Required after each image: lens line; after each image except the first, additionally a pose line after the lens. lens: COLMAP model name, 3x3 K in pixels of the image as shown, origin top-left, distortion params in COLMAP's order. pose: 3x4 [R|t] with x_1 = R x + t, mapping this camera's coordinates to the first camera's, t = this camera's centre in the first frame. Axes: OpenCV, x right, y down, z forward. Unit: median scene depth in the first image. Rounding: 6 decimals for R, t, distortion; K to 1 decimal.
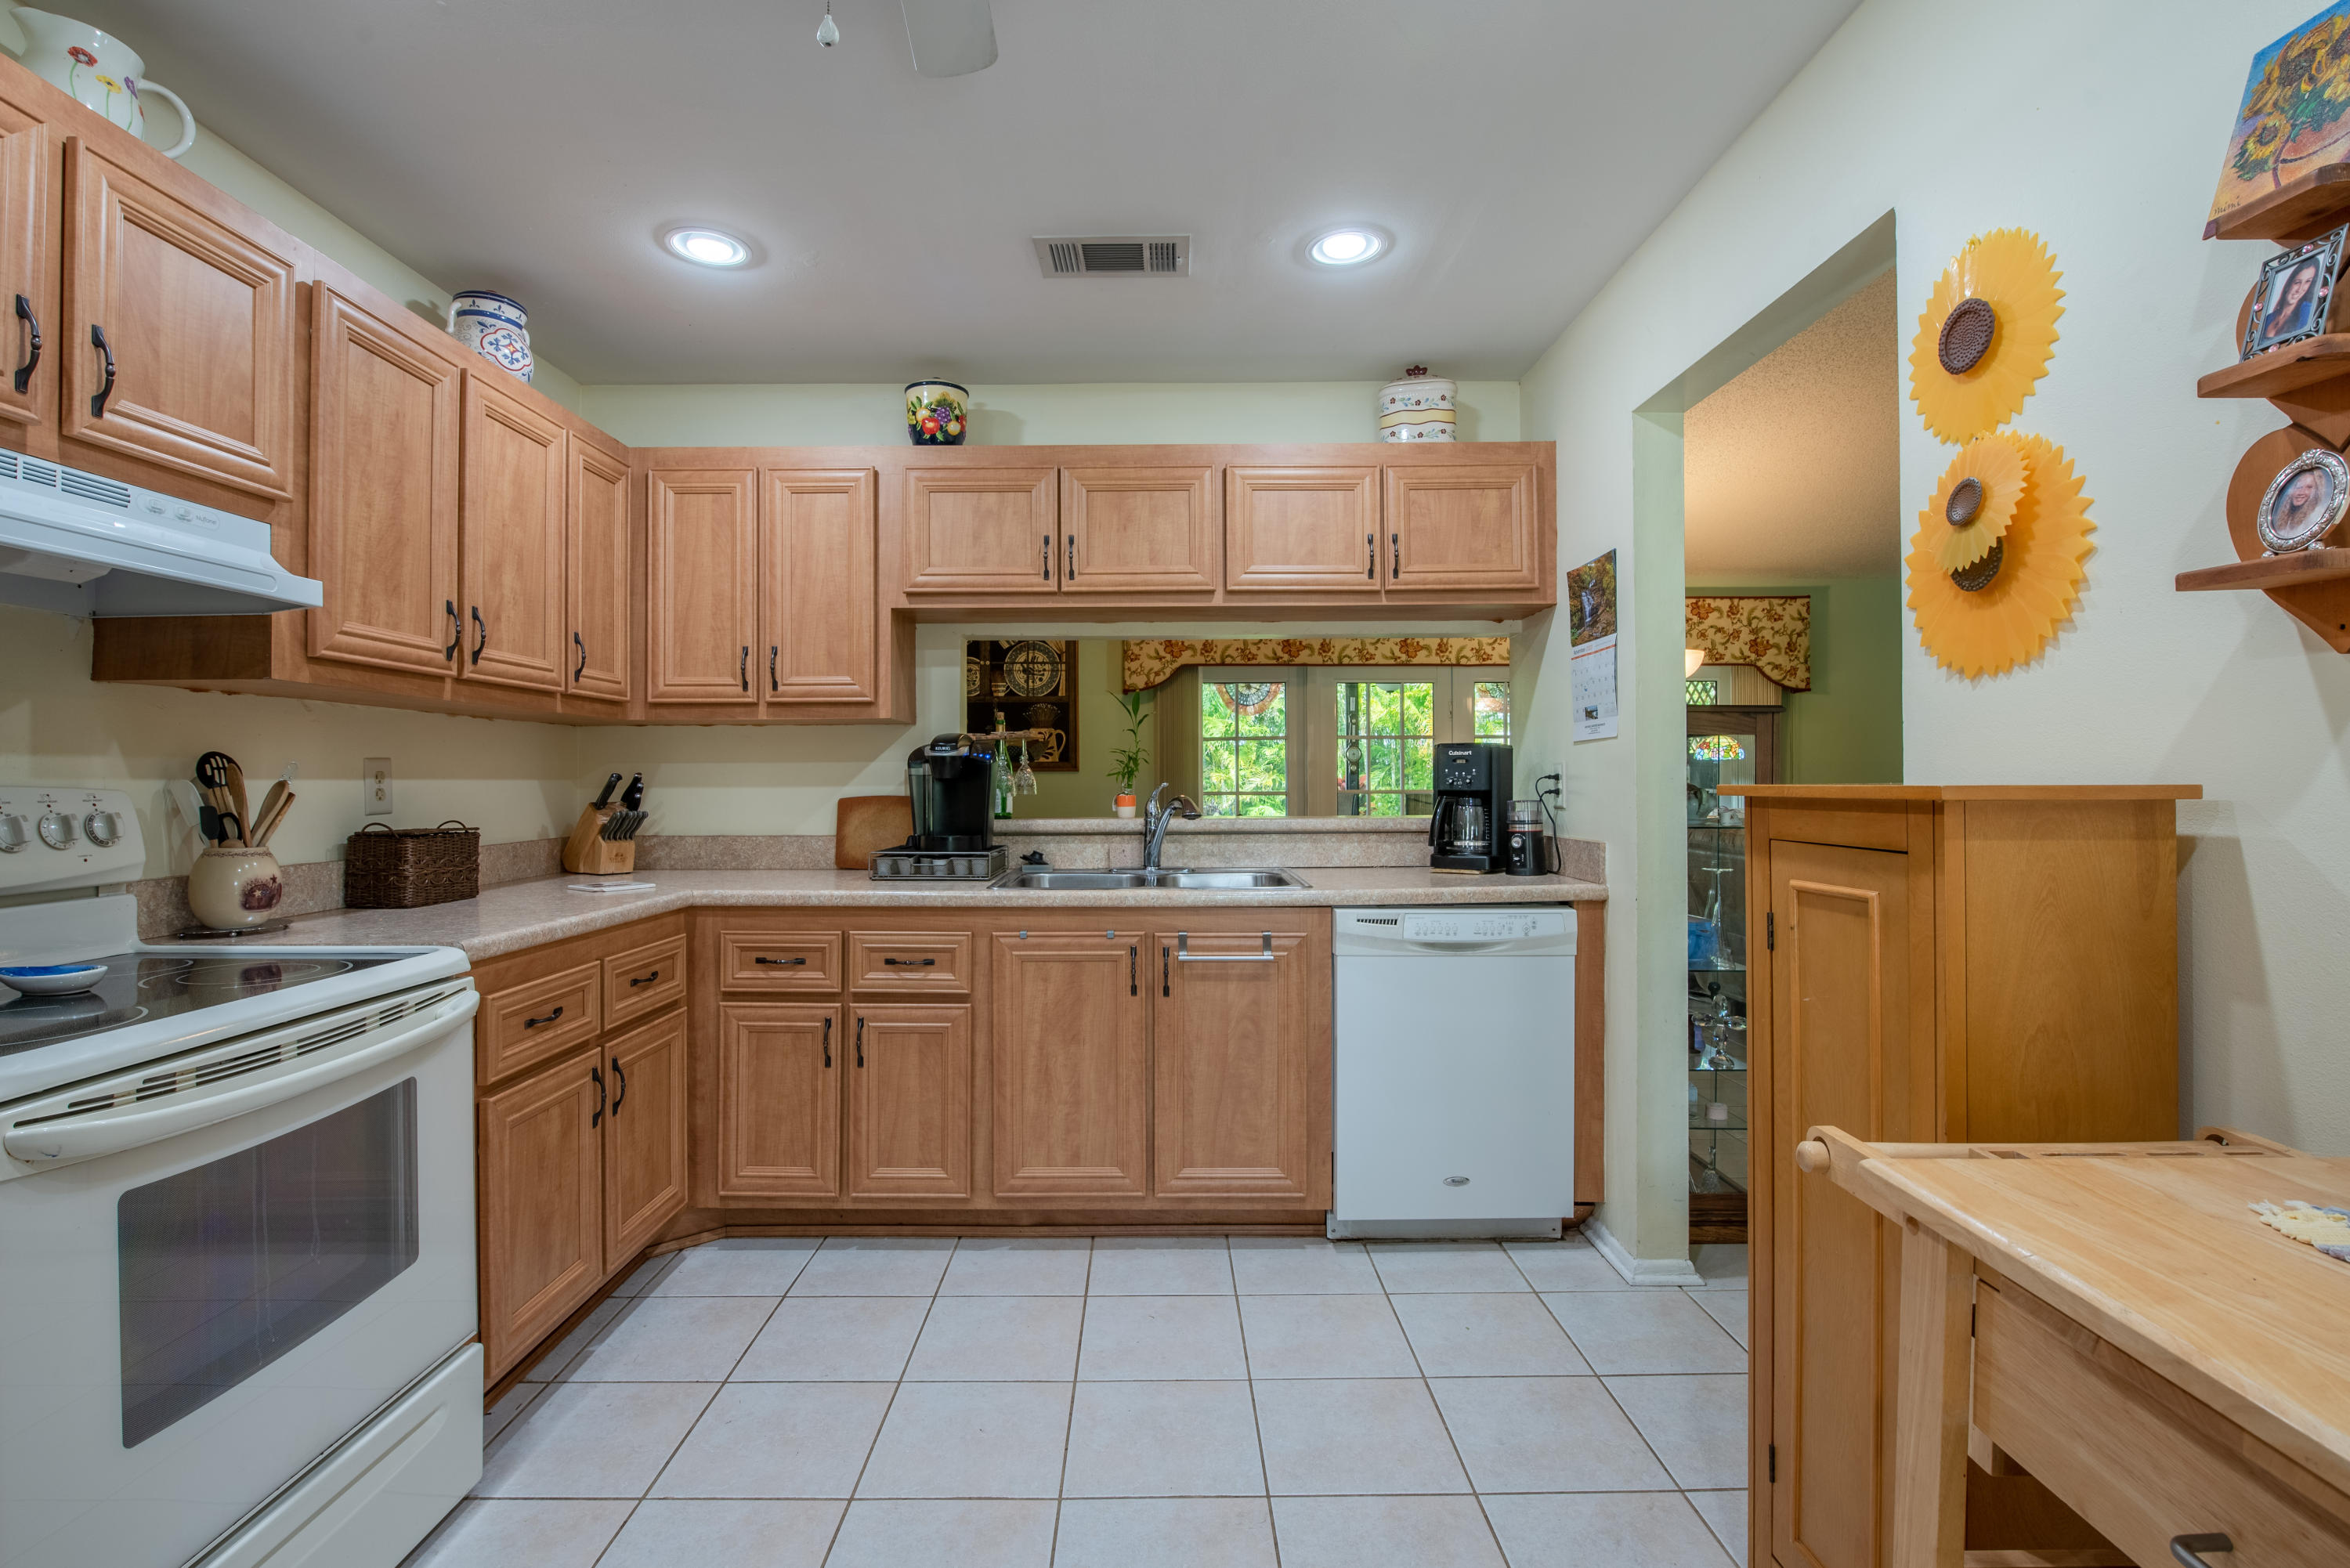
lens RADIAL K [[1056.1, 0, 1175.0], [0, 1056.1, 784.0], [0, 0, 1]] dist [-0.023345, -0.000253]
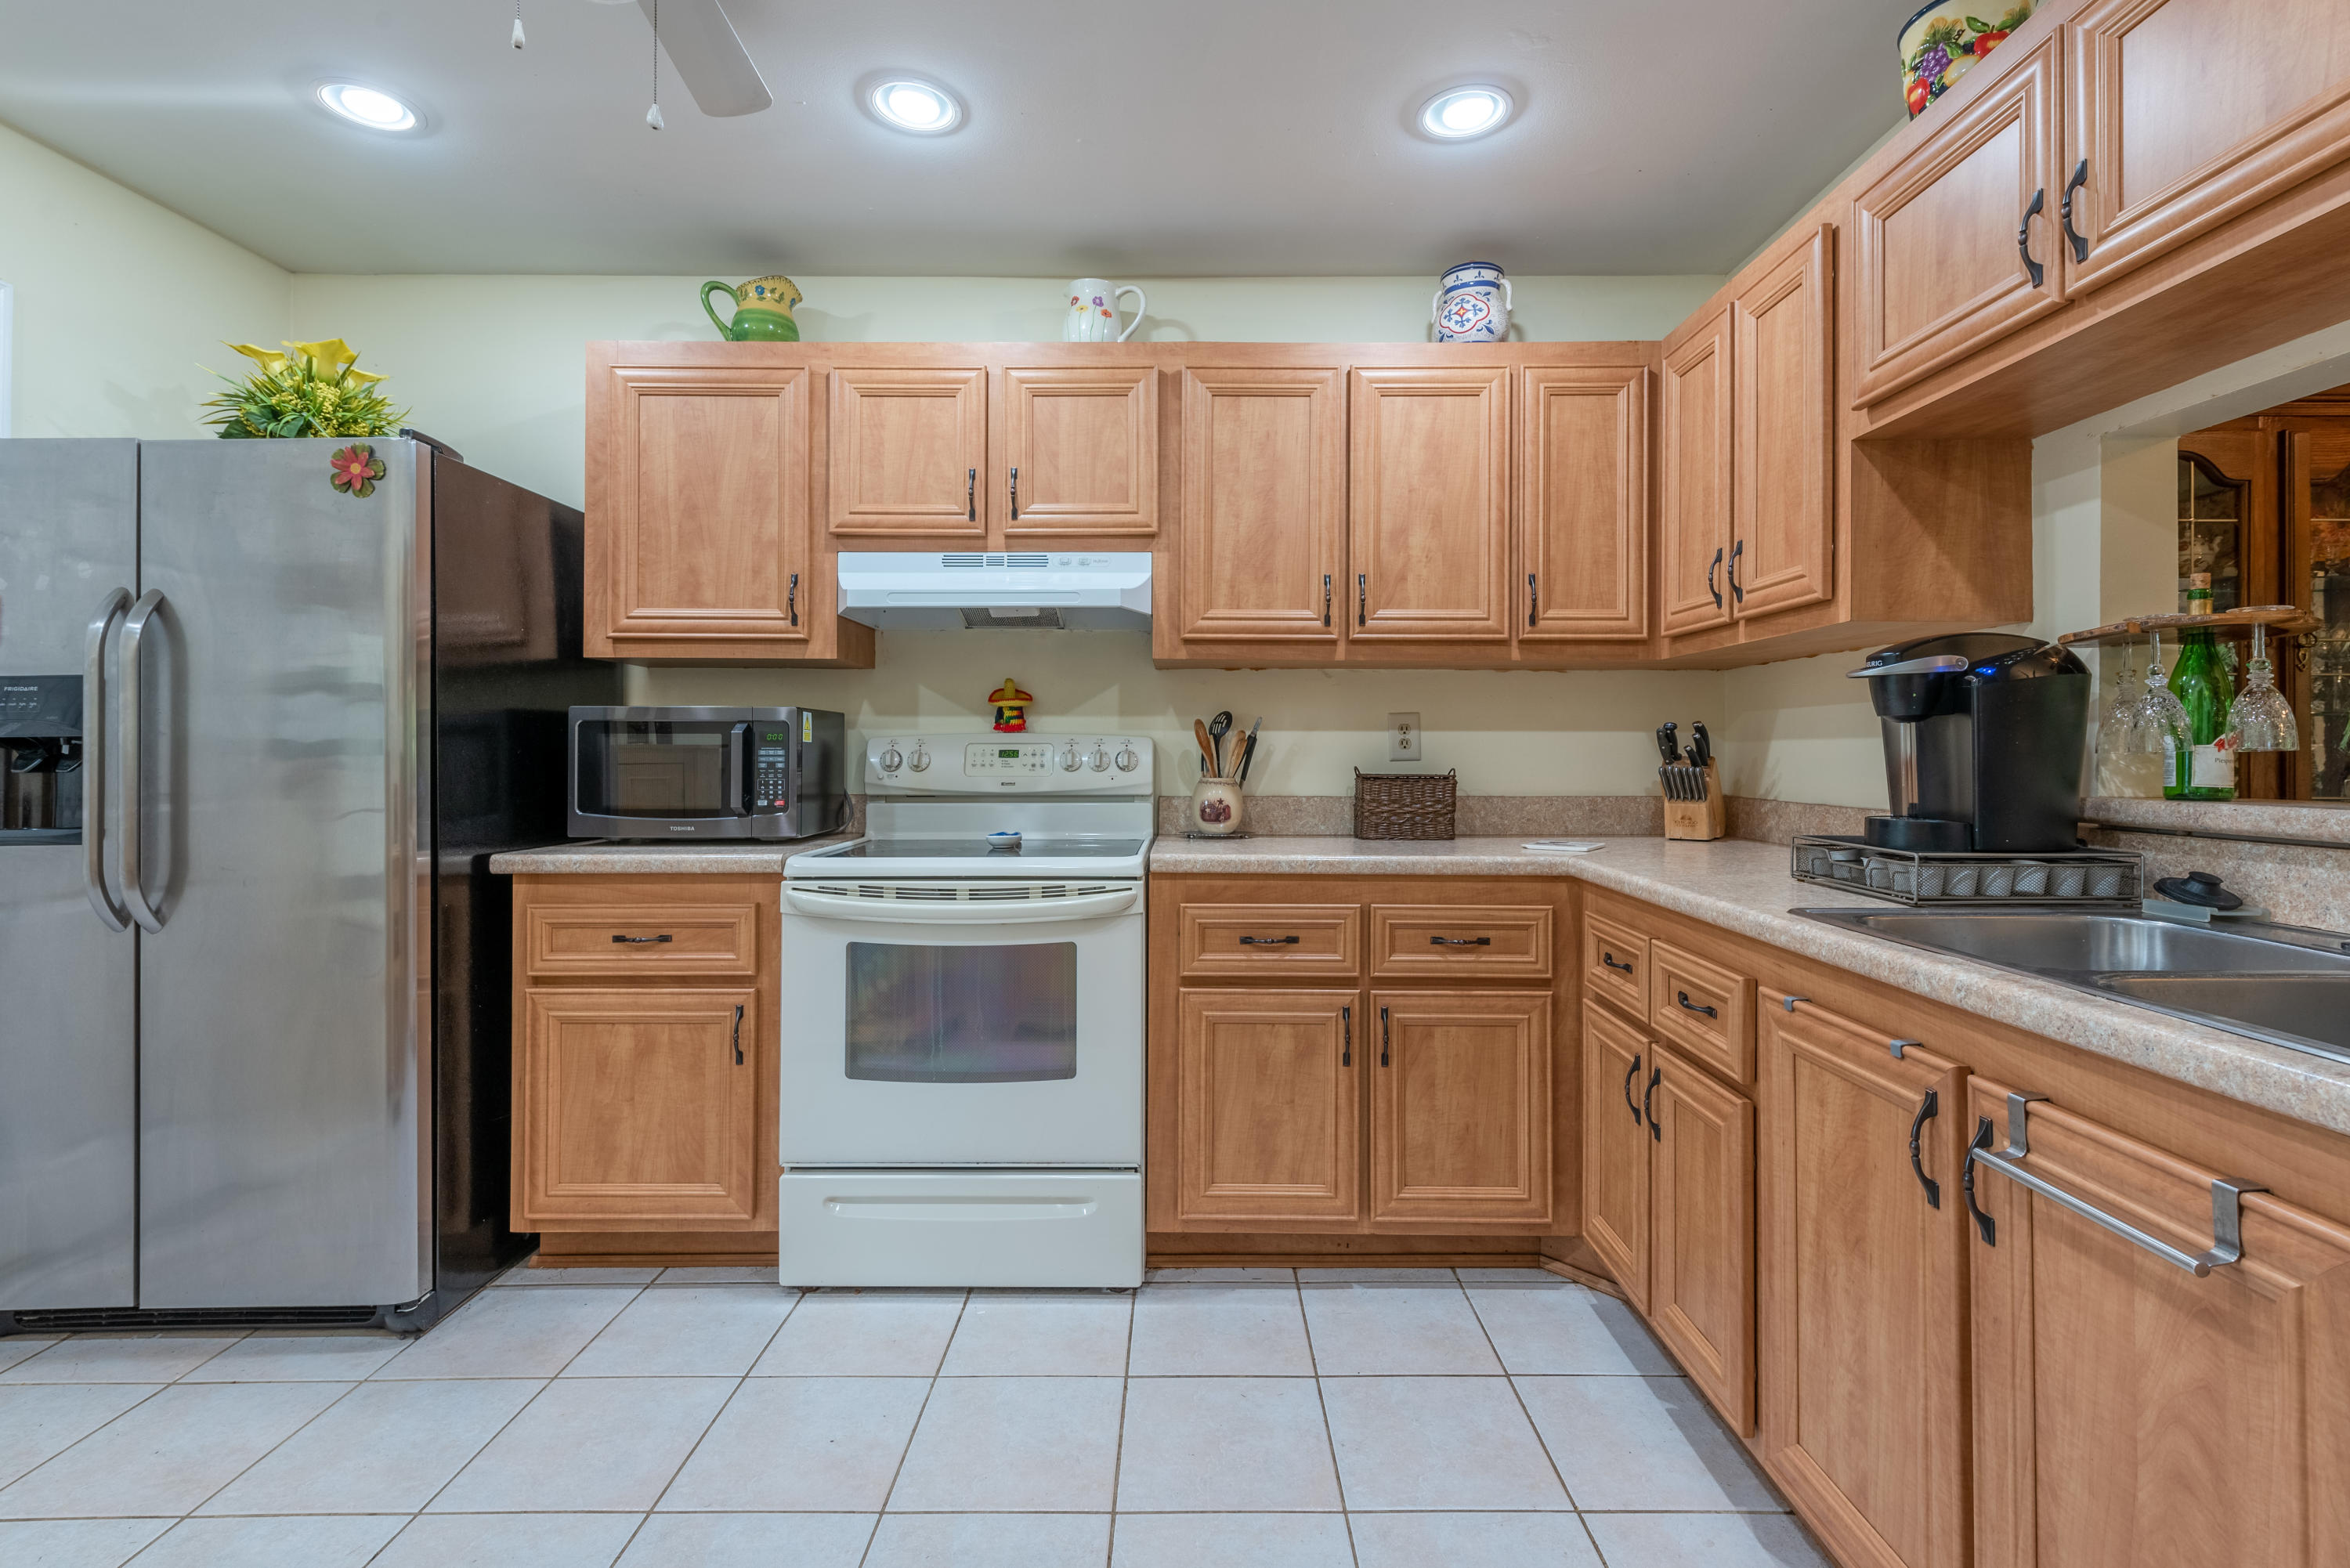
lens RADIAL K [[1060.1, 0, 1182.1], [0, 1060.1, 747.1], [0, 0, 1]] dist [0.014523, -0.009369]
pose [[-0.013879, -0.001986, -0.999902, 0.529798], [-0.004899, 0.999986, -0.001918, 0.021322], [0.999892, 0.004872, -0.013889, 0.928965]]
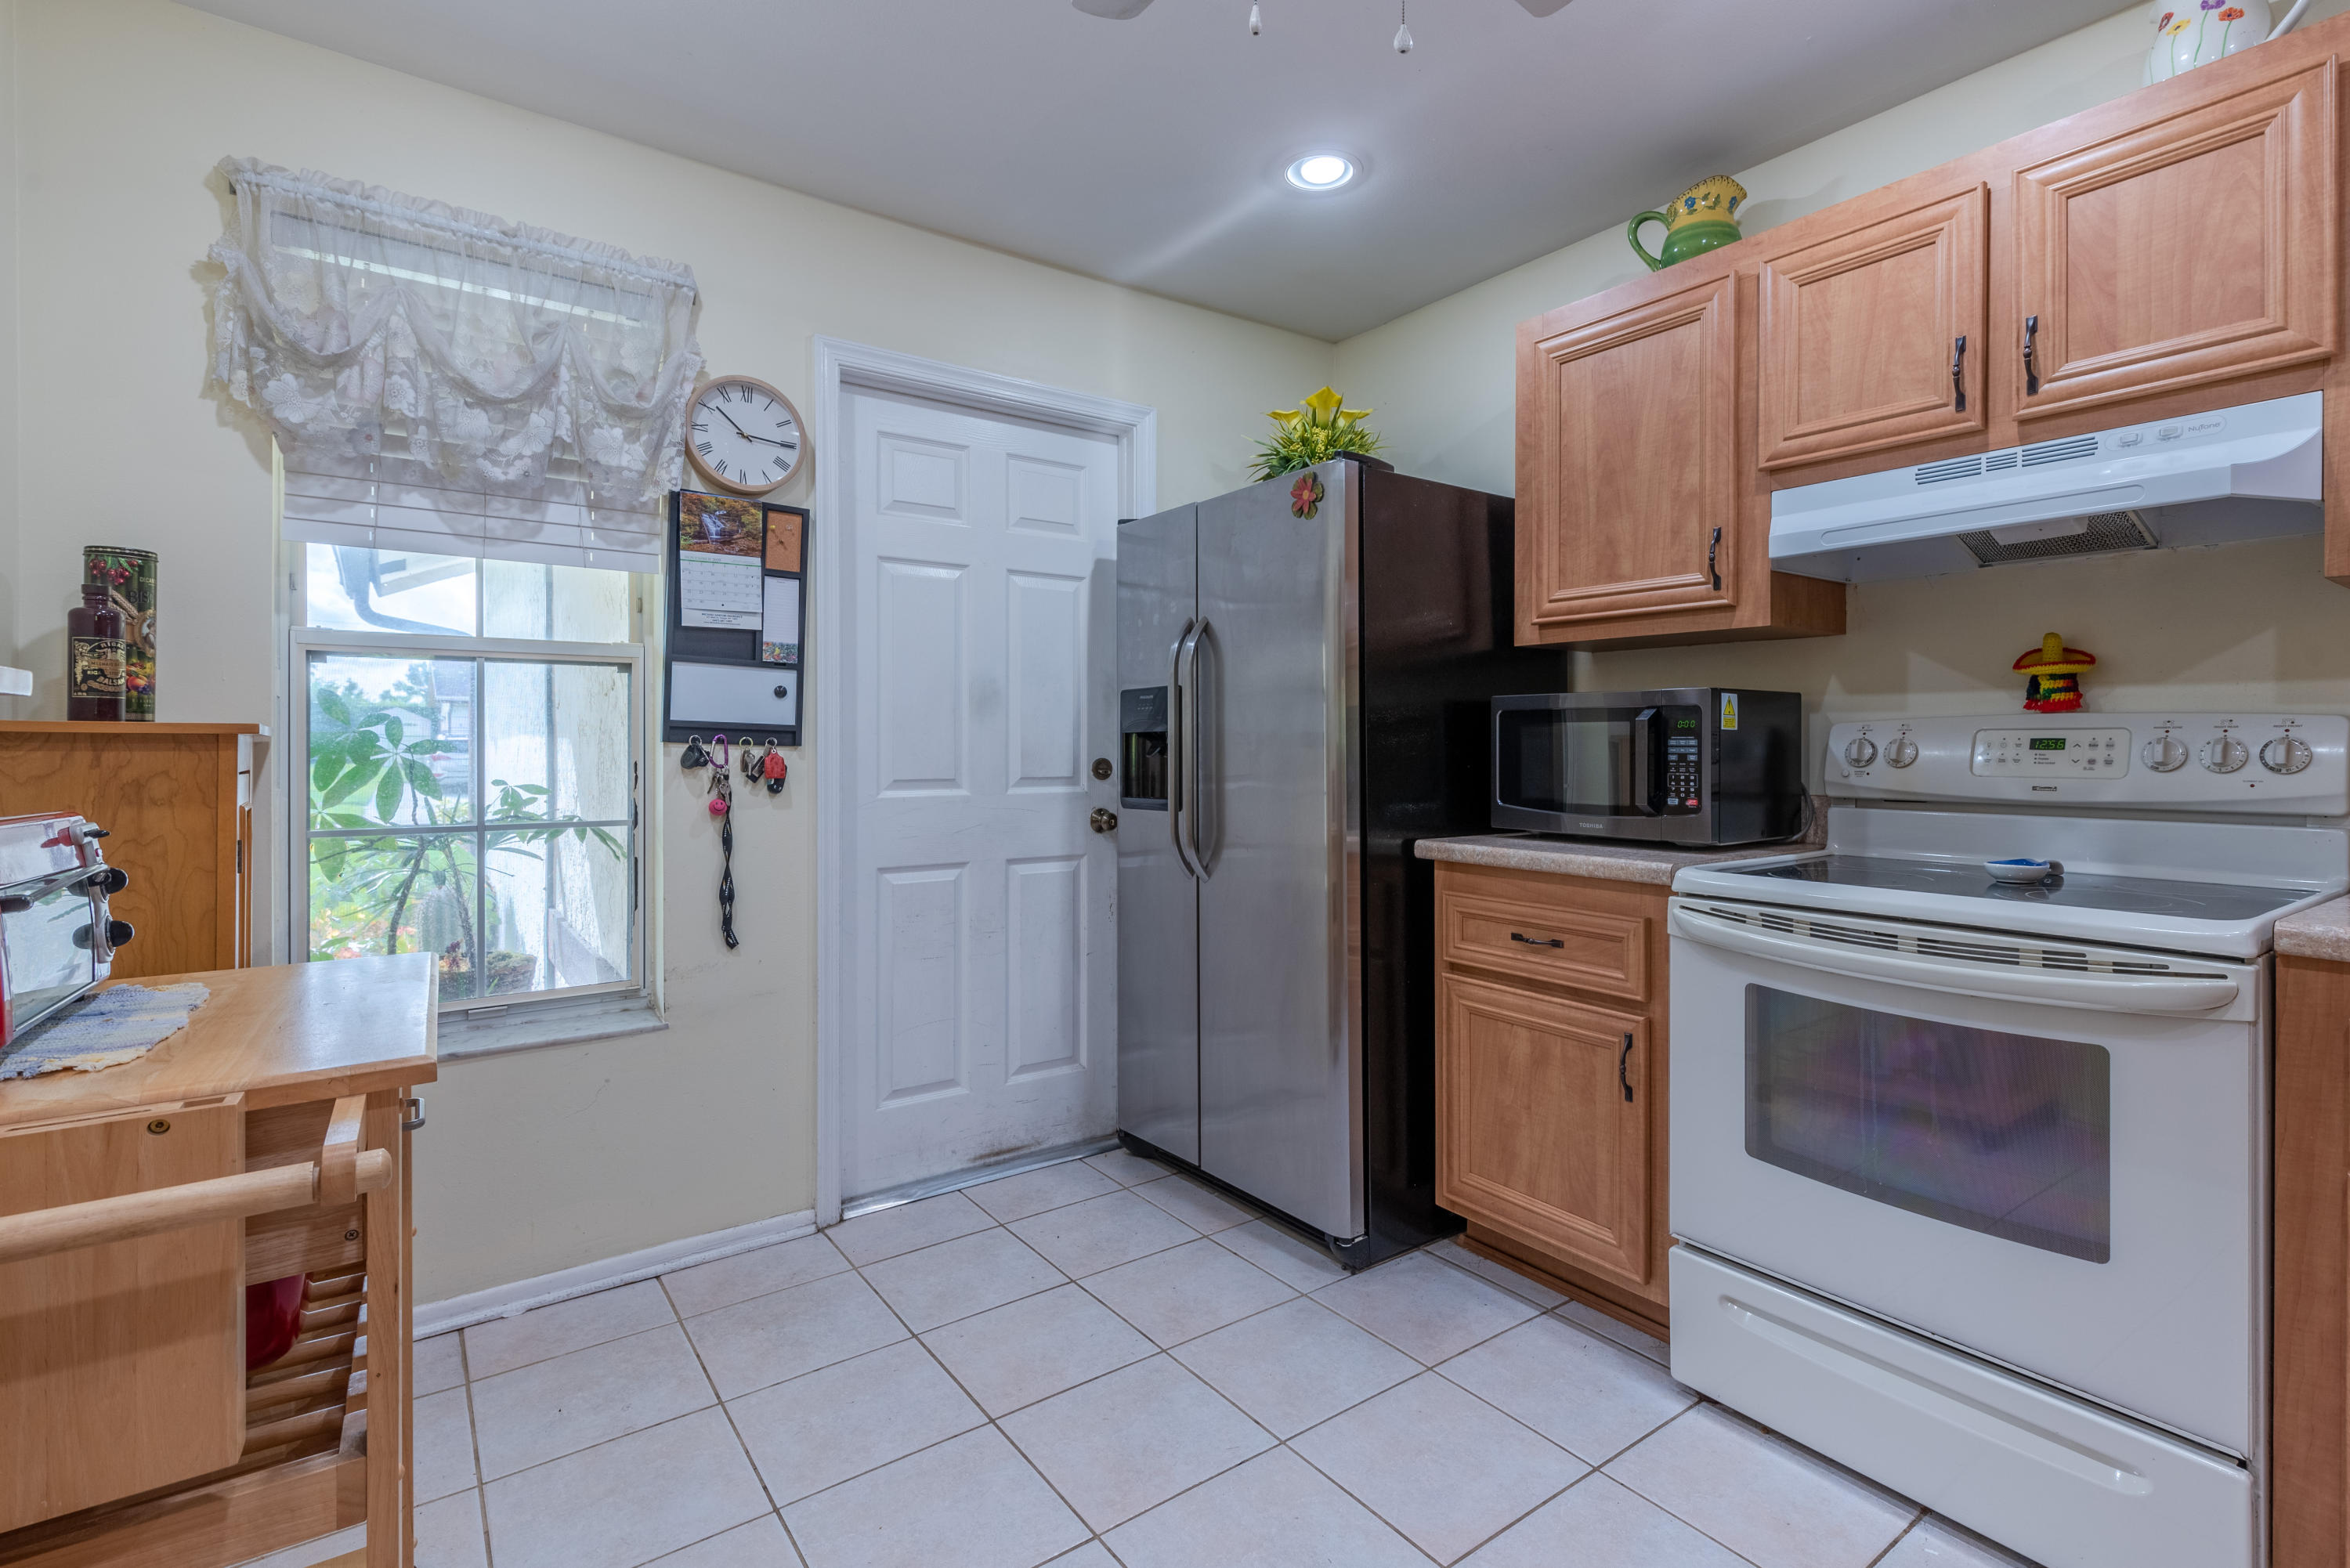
lens RADIAL K [[1095.5, 0, 1229.2], [0, 1095.5, 744.5], [0, 0, 1]] dist [0.015808, -0.007253]
pose [[-0.804990, 0.004393, -0.593272, 0.304480], [0.000095, 0.999974, 0.007275, 0.021701], [0.593288, 0.005800, -0.804969, 1.041117]]
